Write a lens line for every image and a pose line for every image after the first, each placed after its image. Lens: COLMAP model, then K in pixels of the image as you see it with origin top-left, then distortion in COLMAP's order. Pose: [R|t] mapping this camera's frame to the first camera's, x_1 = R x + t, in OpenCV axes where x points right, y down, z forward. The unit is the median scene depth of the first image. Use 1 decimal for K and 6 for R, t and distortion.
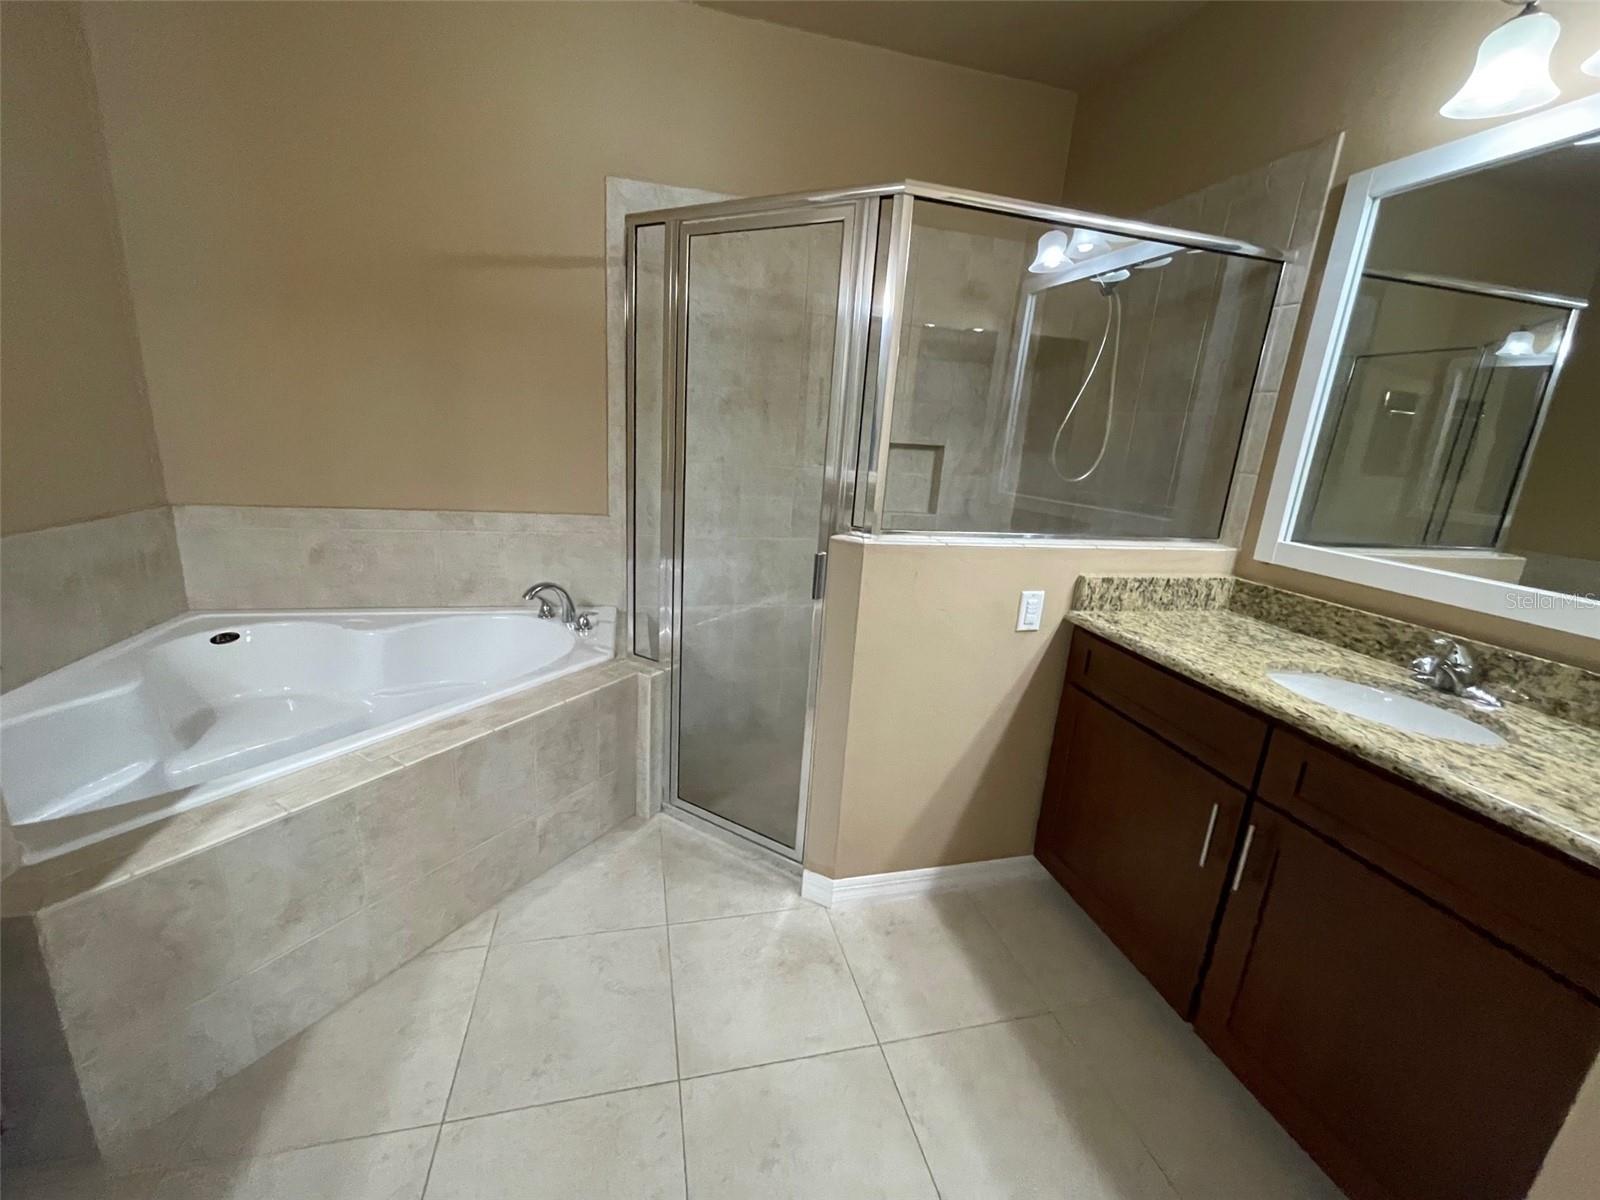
lens RADIAL K [[644.9, 0, 799.1], [0, 644.9, 595.8], [0, 0, 1]] dist [0.002183, -0.000549]
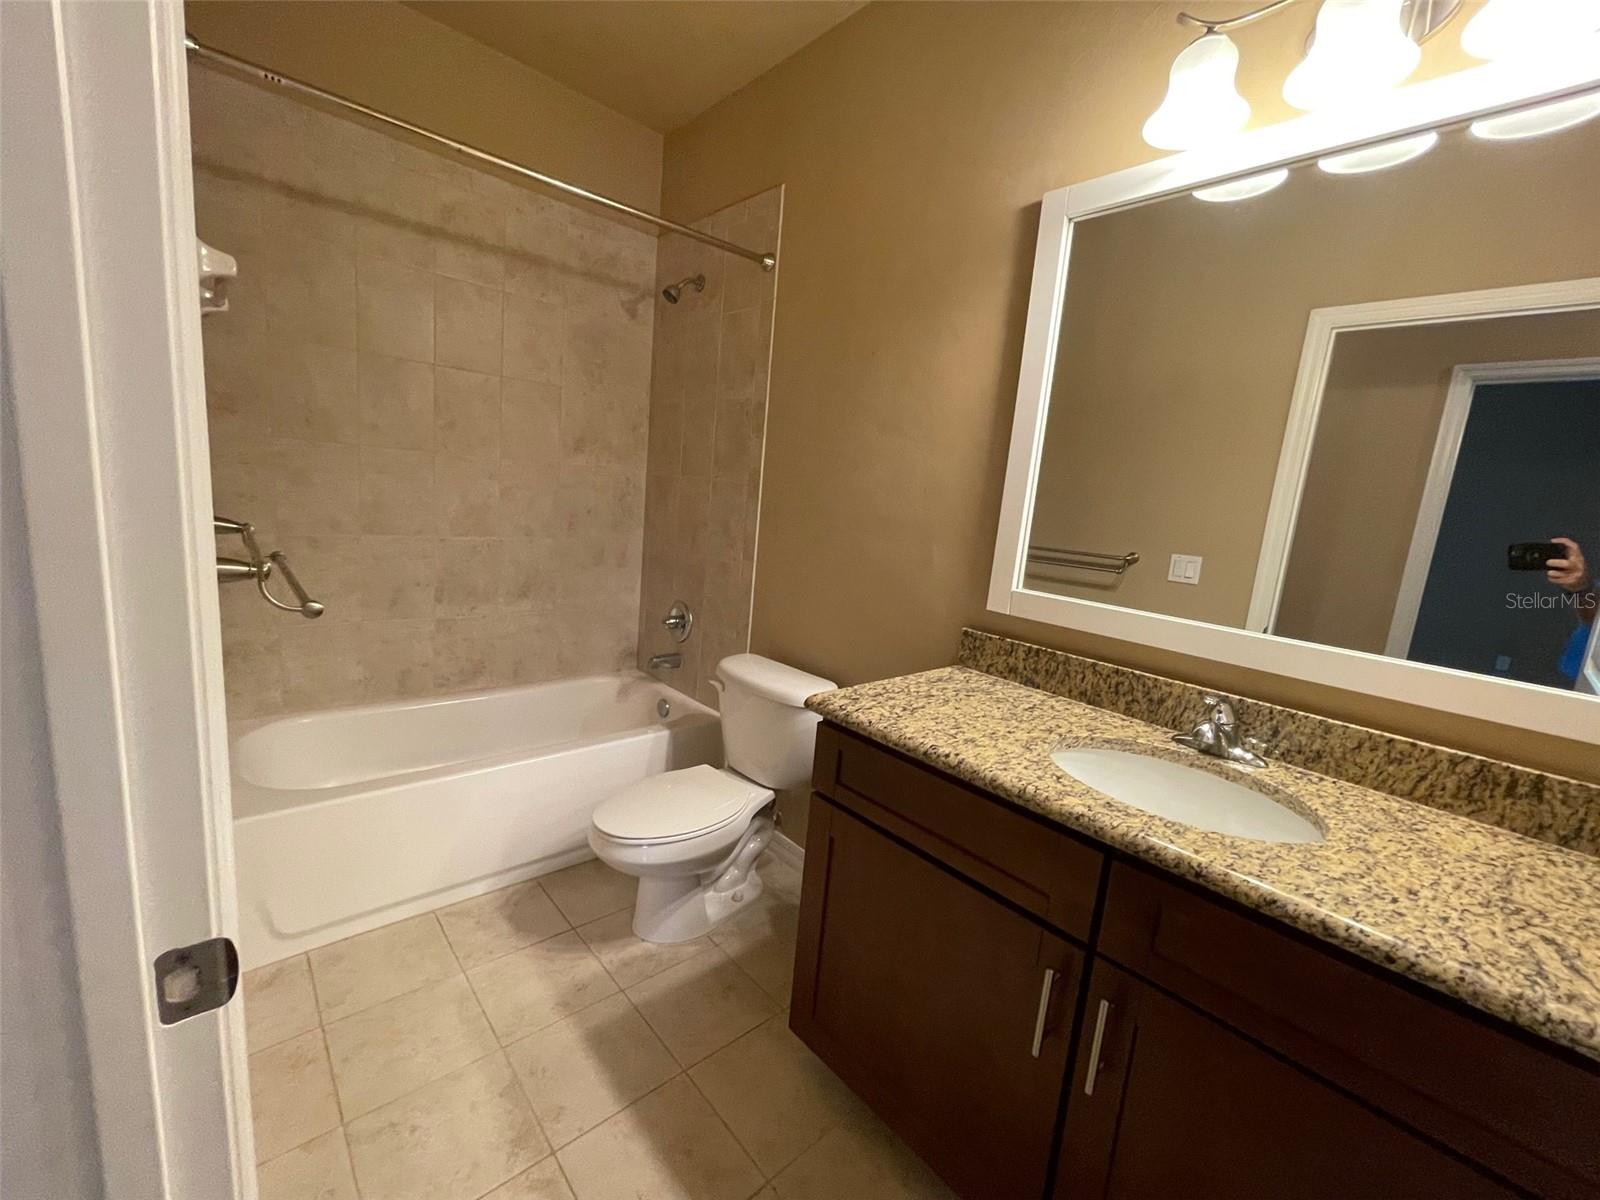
lens RADIAL K [[644.9, 0, 799.1], [0, 644.9, 595.8], [0, 0, 1]] dist [0.002183, -0.000549]
pose [[0.881915, -0.064084, 0.467032, 0.063317], [0.089213, 0.995503, -0.031866, -0.066067], [-0.462889, 0.069768, 0.883666, 0.321035]]
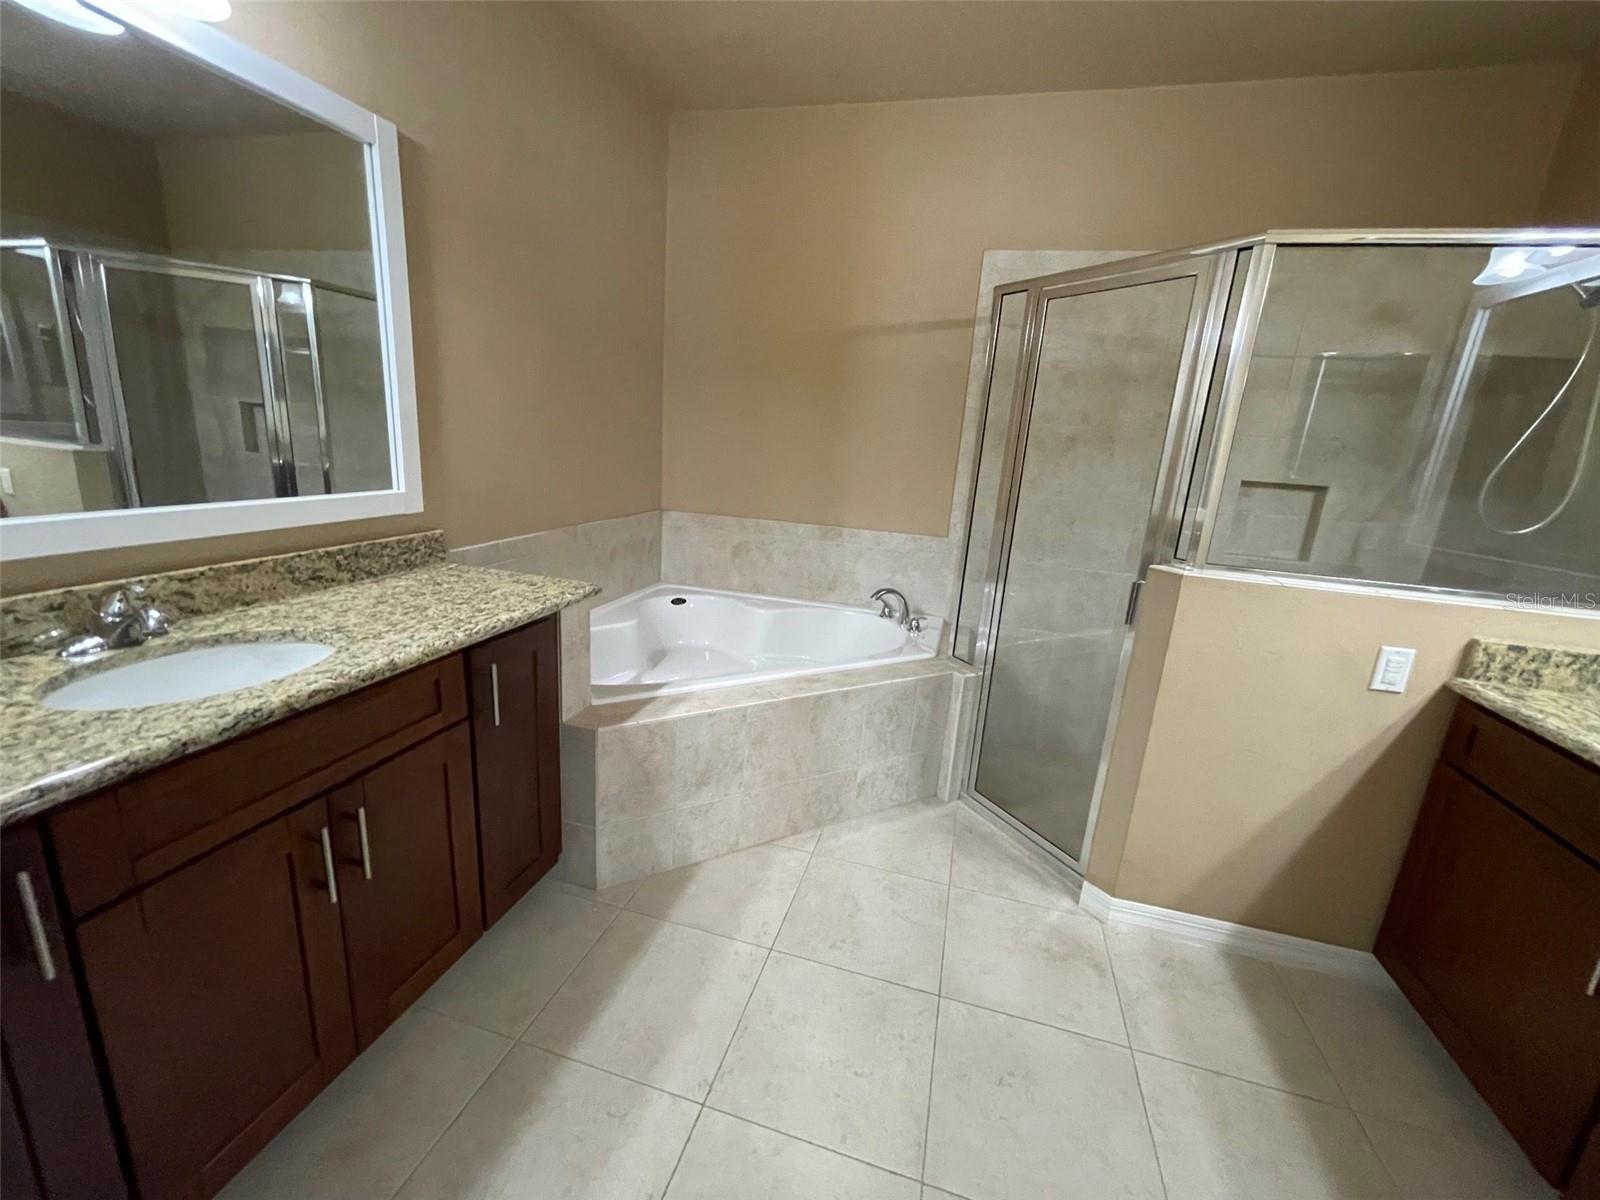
lens RADIAL K [[644.9, 0, 799.1], [0, 644.9, 595.8], [0, 0, 1]] dist [0.002183, -0.000549]
pose [[0.866179, 0.113859, -0.486590, 0.065267], [-0.138243, 0.990294, -0.014365, 0.046036], [0.480231, 0.079711, 0.873512, -0.176966]]
